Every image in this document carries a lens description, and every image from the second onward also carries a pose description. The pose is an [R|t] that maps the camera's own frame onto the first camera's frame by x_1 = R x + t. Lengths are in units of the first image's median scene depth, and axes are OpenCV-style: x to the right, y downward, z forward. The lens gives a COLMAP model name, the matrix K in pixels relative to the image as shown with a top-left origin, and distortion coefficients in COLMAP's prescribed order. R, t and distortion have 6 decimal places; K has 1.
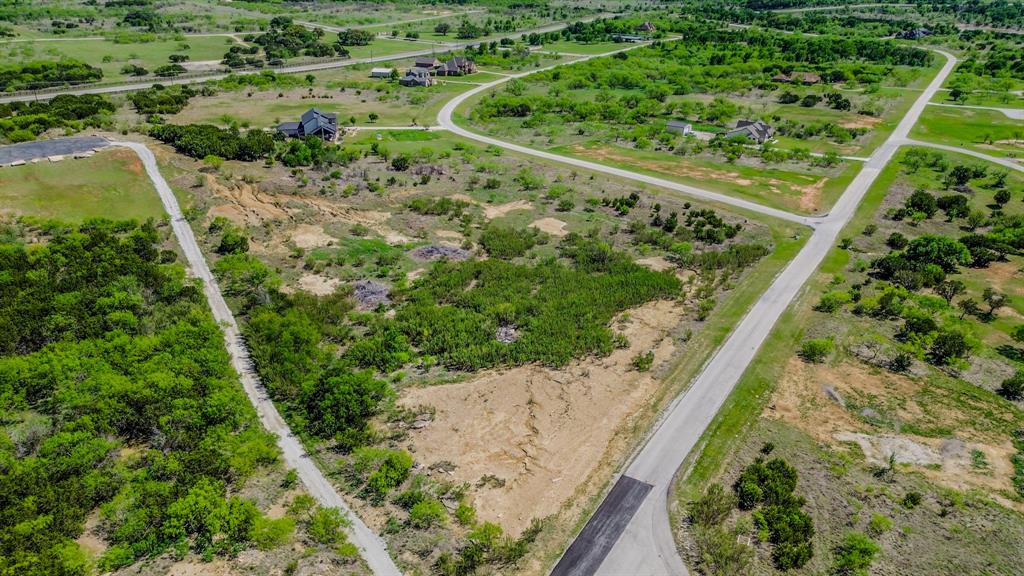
lens RADIAL K [[725.7, 0, 513.4], [0, 725.7, 290.7], [0, 0, 1]] dist [0.069837, -0.067356]
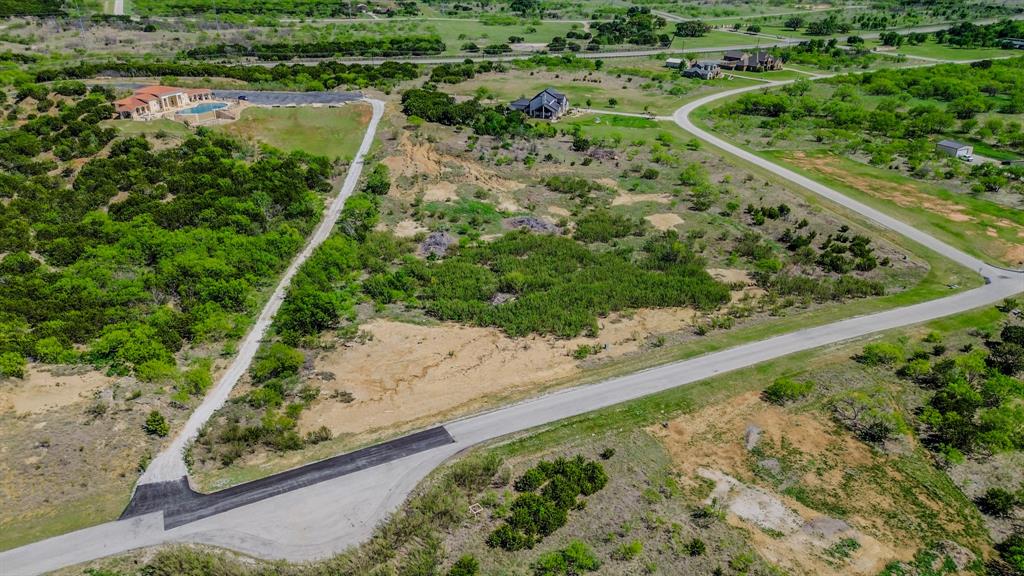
lens RADIAL K [[725.7, 0, 513.4], [0, 725.7, 290.7], [0, 0, 1]] dist [0.069837, -0.067356]
pose [[0.863072, 0.215420, -0.456839, 0.327729], [-0.211651, 0.975494, 0.060133, -0.013684], [0.458597, 0.044792, 0.887515, 0.041056]]
